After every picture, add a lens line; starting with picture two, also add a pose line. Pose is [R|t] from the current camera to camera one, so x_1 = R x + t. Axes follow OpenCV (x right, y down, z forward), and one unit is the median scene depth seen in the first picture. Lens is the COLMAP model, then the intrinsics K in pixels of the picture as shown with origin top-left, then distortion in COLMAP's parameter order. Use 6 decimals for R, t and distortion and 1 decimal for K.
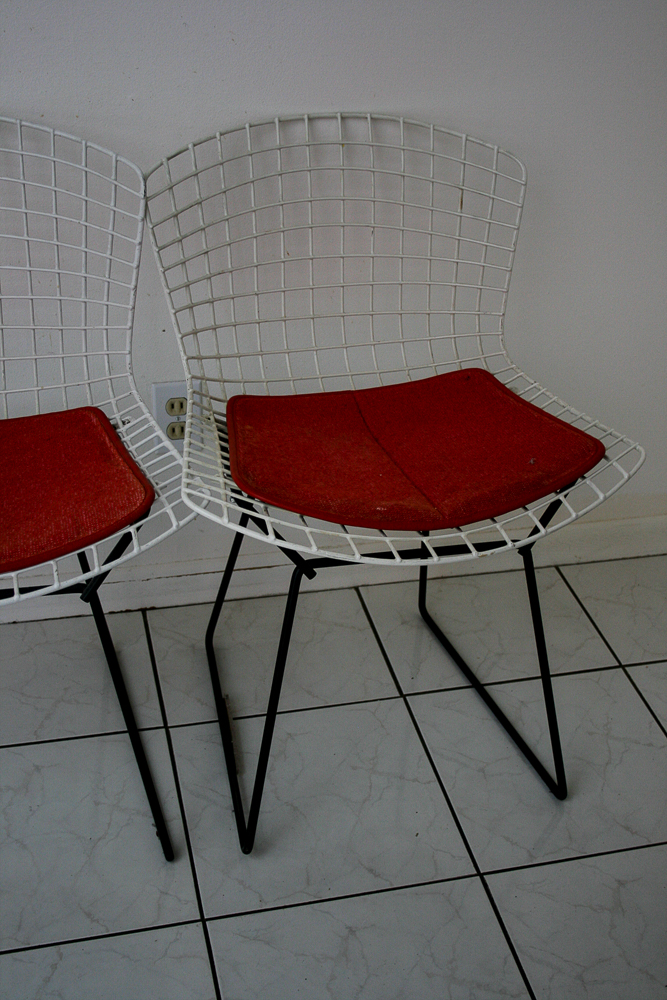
lens RADIAL K [[1289.8, 0, 333.5], [0, 1289.8, 500.0], [0, 0, 1]] dist [-0.068953, 0.137532]
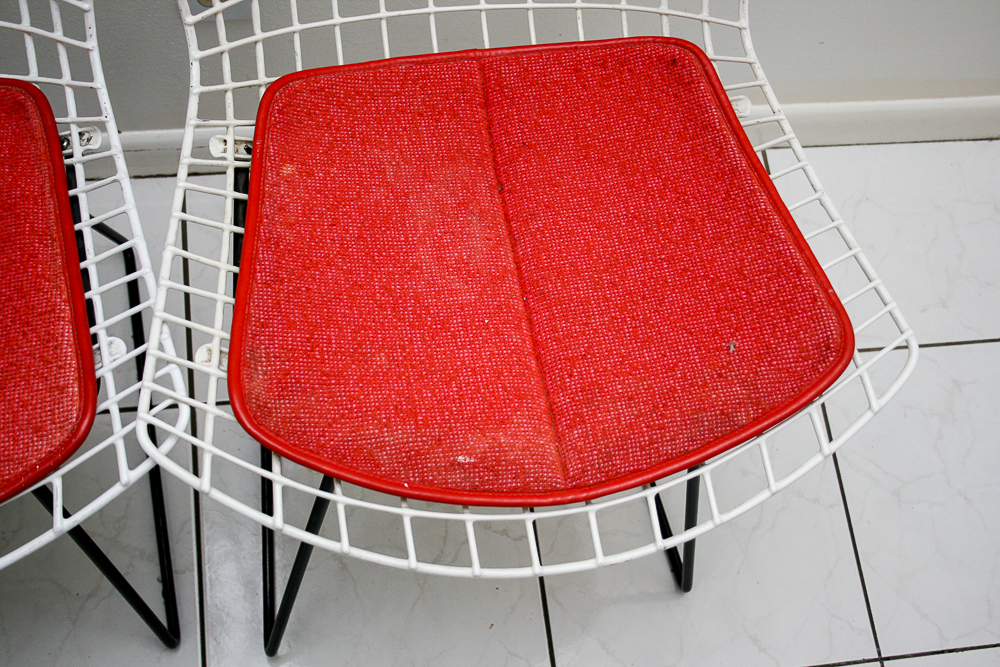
lens RADIAL K [[1289.8, 0, 498.7], [0, 1289.8, 346.5], [0, 0, 1]] dist [-0.068953, 0.137532]
pose [[0.991505, 0.126390, 0.030703, 0.024157], [-0.121159, 0.811656, 0.571433, -0.351003], [0.047303, -0.570299, 0.820074, 0.470382]]
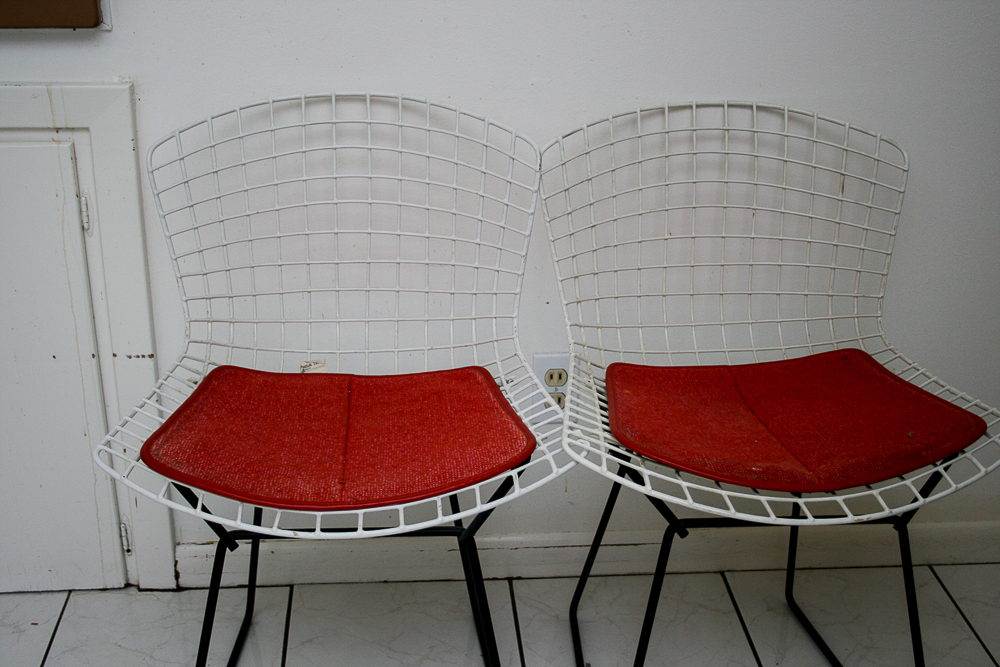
lens RADIAL K [[1289.8, 0, 495.3], [0, 1289.8, 346.5], [0, 0, 1]] dist [-0.061385, 0.096393]
pose [[0.987212, 0.040875, -0.154085, -0.012720], [-0.062104, 0.988817, -0.135590, 0.055127], [0.146819, 0.143425, 0.978710, -0.030723]]
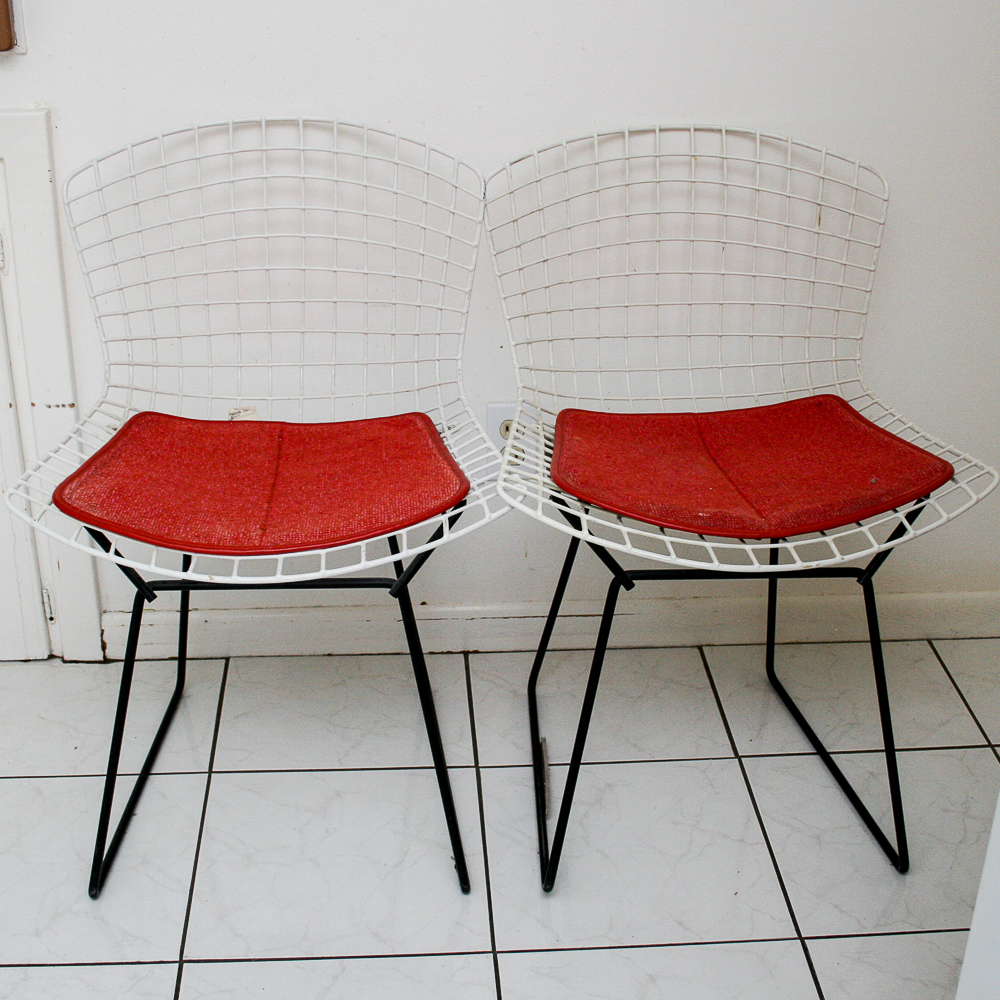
lens RADIAL K [[1536.1, 0, 472.4], [0, 1536.1, 485.7], [0, 0, 1]] dist [-0.121841, 0.064155]
pose [[0.983175, 0.046829, -0.176562, 0.060777], [-0.065133, 0.992919, -0.099343, 0.097809], [0.170660, 0.109172, 0.979263, -0.123752]]
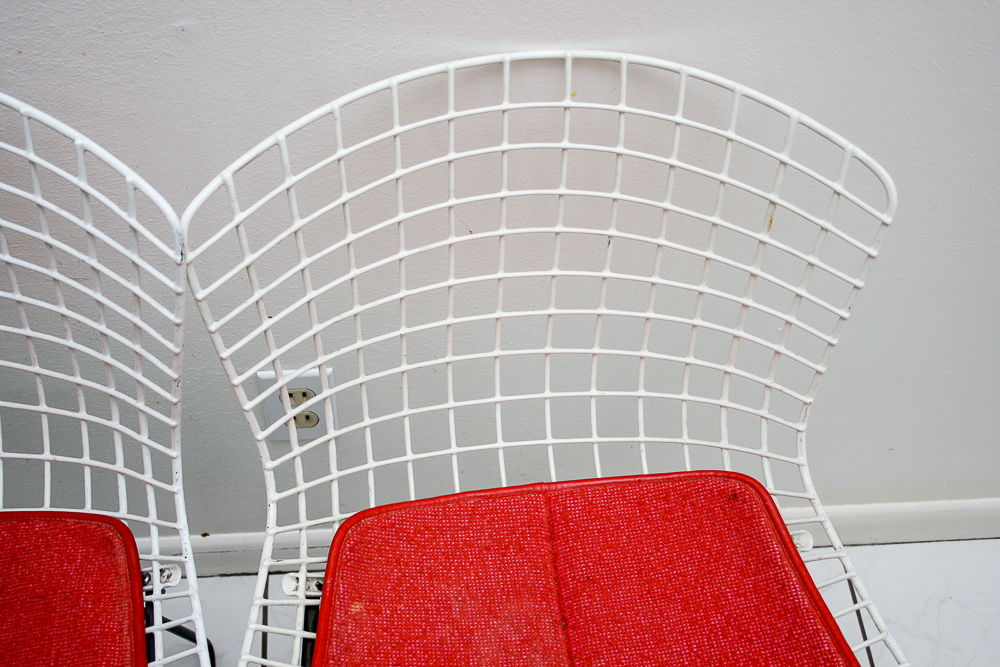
lens RADIAL K [[1289.8, 0, 498.7], [0, 1289.8, 346.5], [0, 0, 1]] dist [-0.068953, 0.137532]
pose [[0.988990, 0.124789, -0.079539, 0.036131], [-0.088195, 0.928644, 0.360336, -0.409813], [0.118829, -0.349354, 0.929425, 0.482539]]
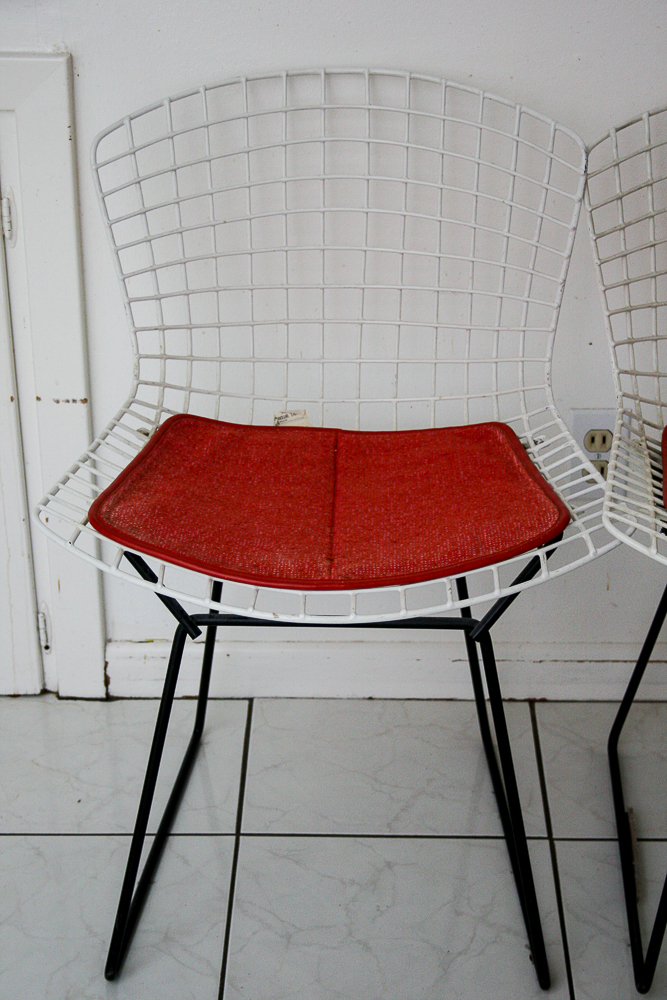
lens RADIAL K [[1909.6, 0, 333.5], [0, 1909.6, 500.0], [0, 0, 1]] dist [0.006143, 0.262583]
pose [[0.967099, 0.074710, -0.243184, 0.012575], [-0.096313, 0.992276, -0.078175, 0.086276], [0.235466, 0.099025, 0.966825, -0.215410]]
